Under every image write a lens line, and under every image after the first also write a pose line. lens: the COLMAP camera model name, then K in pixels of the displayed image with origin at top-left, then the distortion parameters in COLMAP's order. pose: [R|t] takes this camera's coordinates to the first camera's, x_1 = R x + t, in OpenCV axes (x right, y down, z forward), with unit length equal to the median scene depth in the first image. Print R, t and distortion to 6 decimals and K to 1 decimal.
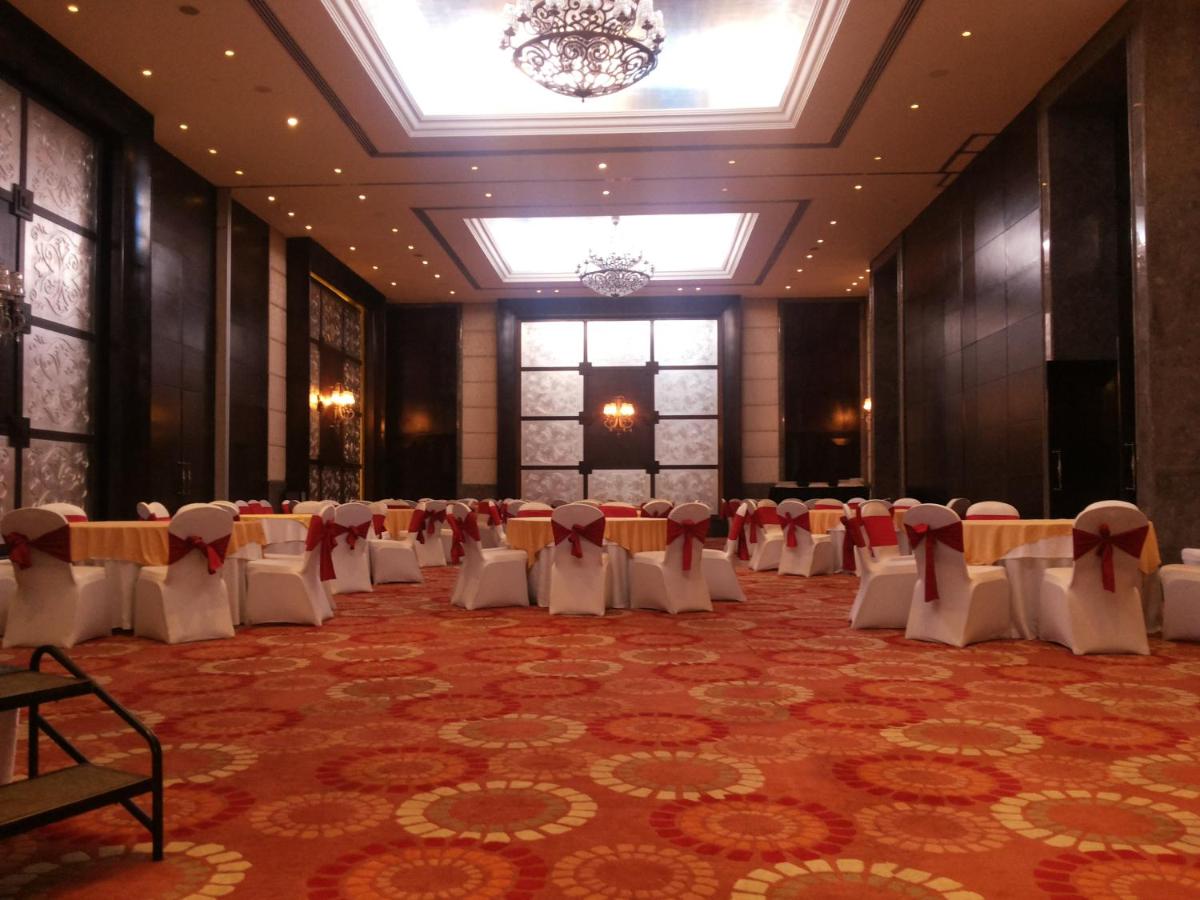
lens RADIAL K [[1083.8, 0, 605.9], [0, 1083.8, 440.5], [0, 0, 1]] dist [0.112115, -0.000803]
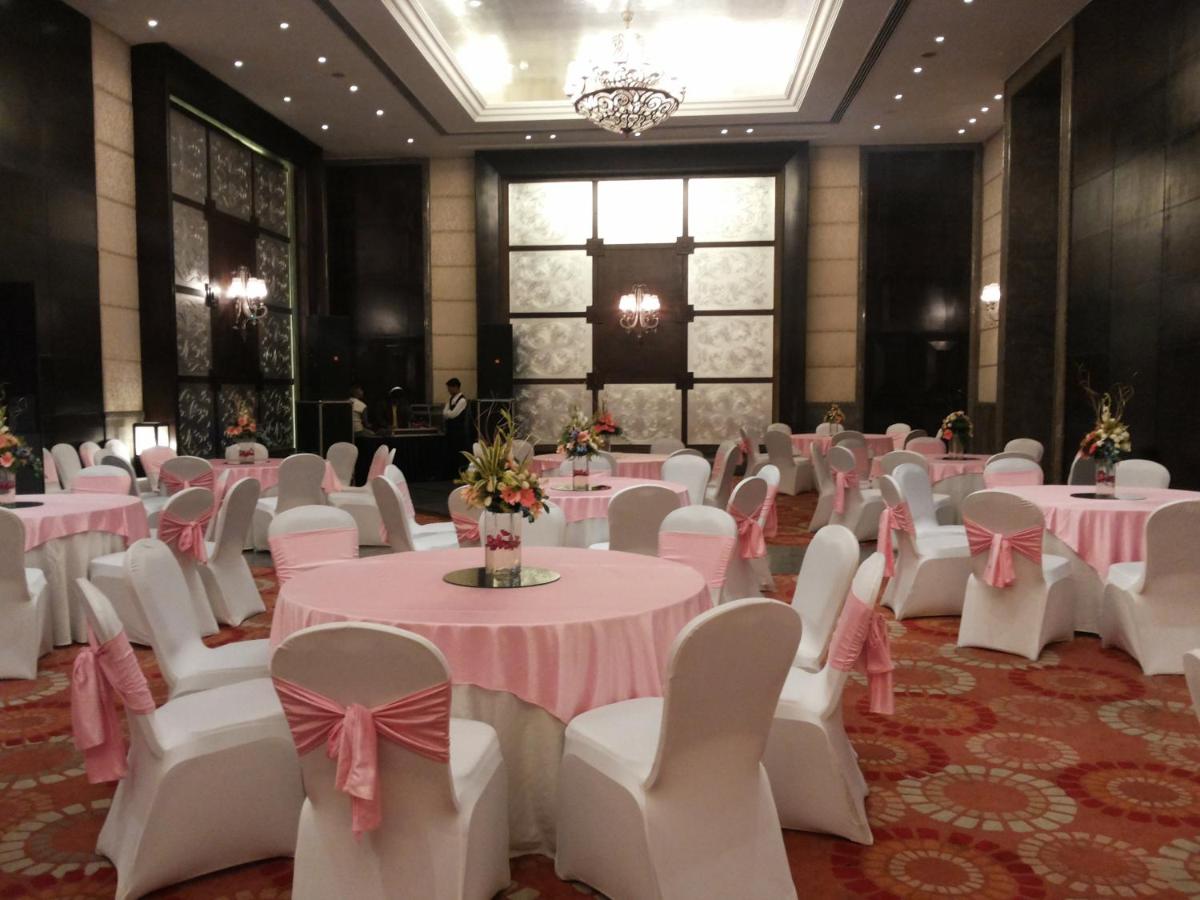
lens RADIAL K [[1083.8, 0, 594.2], [0, 1083.8, 443.4], [0, 0, 1]] dist [0.112115, -0.000803]
pose [[0.998598, 0.001443, -0.052919, 0.021193], [0.003995, 0.994724, 0.102514, -0.009520], [0.052788, -0.102582, 0.993323, 0.257349]]
